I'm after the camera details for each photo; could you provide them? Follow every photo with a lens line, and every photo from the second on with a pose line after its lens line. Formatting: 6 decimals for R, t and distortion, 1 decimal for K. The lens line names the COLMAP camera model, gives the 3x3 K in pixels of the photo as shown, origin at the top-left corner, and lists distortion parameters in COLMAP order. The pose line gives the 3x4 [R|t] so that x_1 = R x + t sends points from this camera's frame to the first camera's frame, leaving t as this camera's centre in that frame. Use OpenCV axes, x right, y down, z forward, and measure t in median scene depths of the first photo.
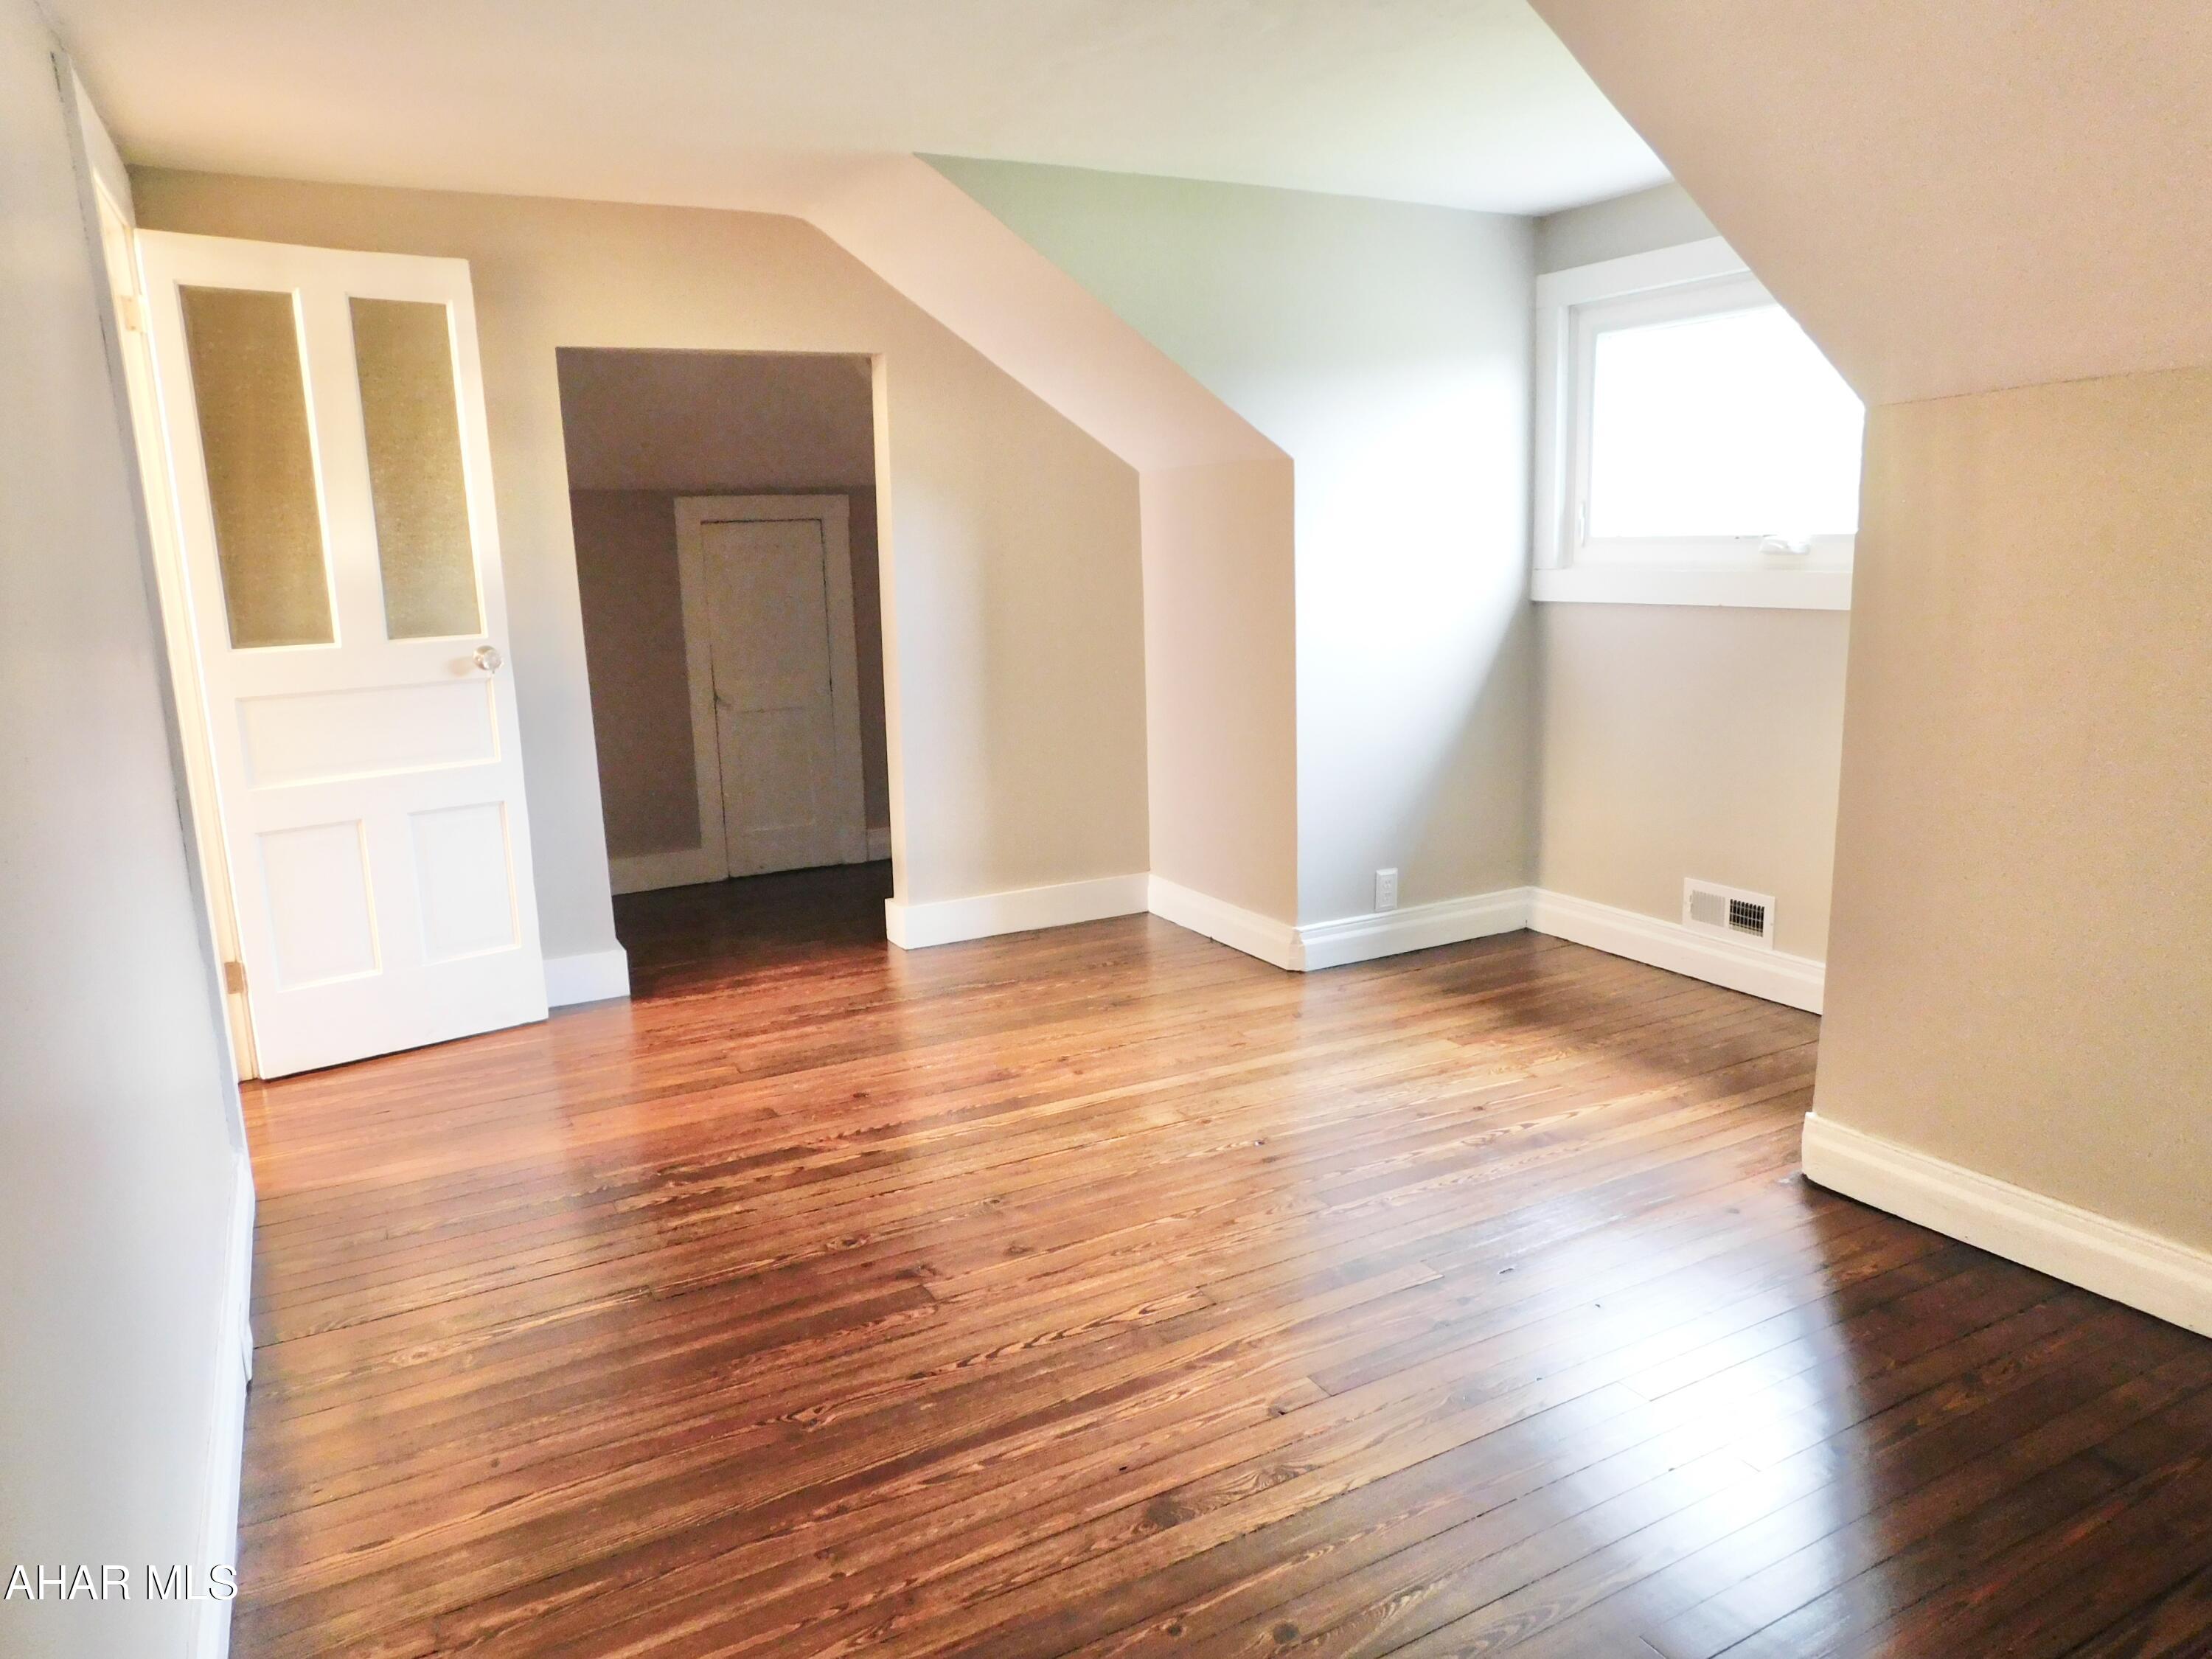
lens RADIAL K [[1474.0, 0, 1106.0], [0, 1474.0, 829.5], [0, 0, 1]] dist [-0.057198, 0.047208]
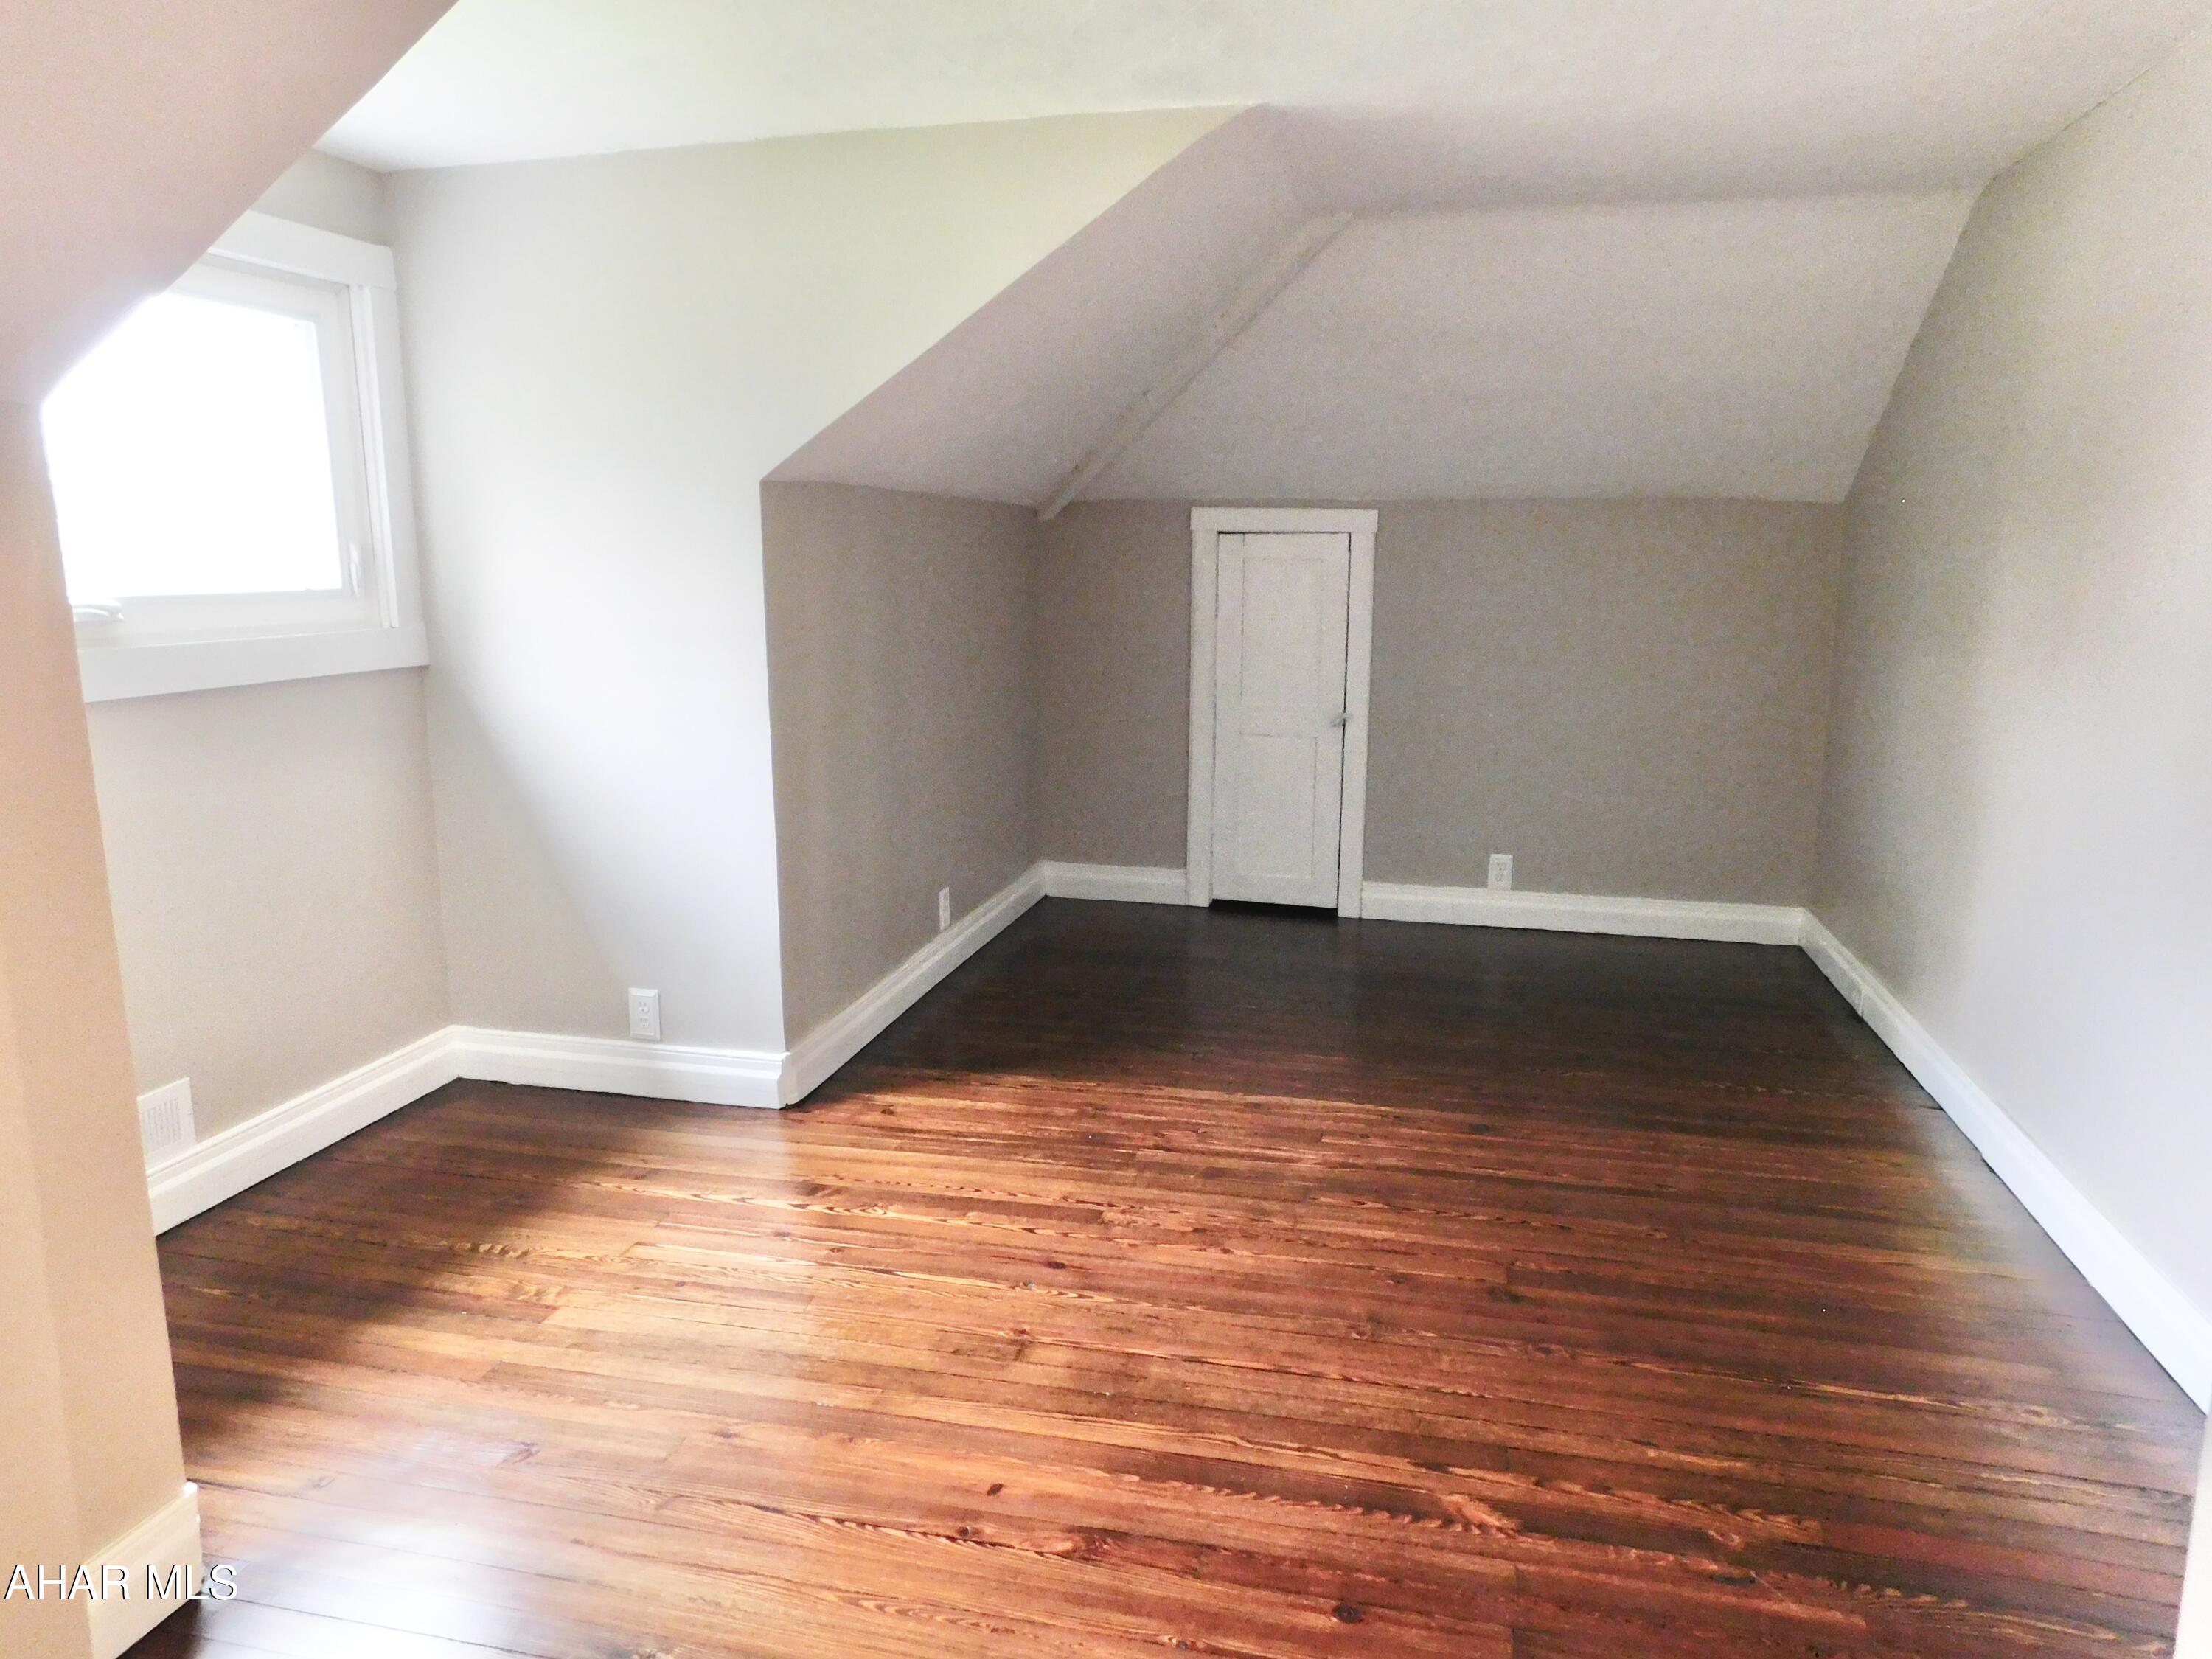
lens RADIAL K [[1474.0, 0, 1106.0], [0, 1474.0, 829.5], [0, 0, 1]] dist [-0.057198, 0.047208]
pose [[-0.735669, -0.101026, 0.669764, -0.492731], [0.151932, 0.939006, 0.308519, -0.303348], [-0.660081, 0.328726, -0.675449, 1.519709]]
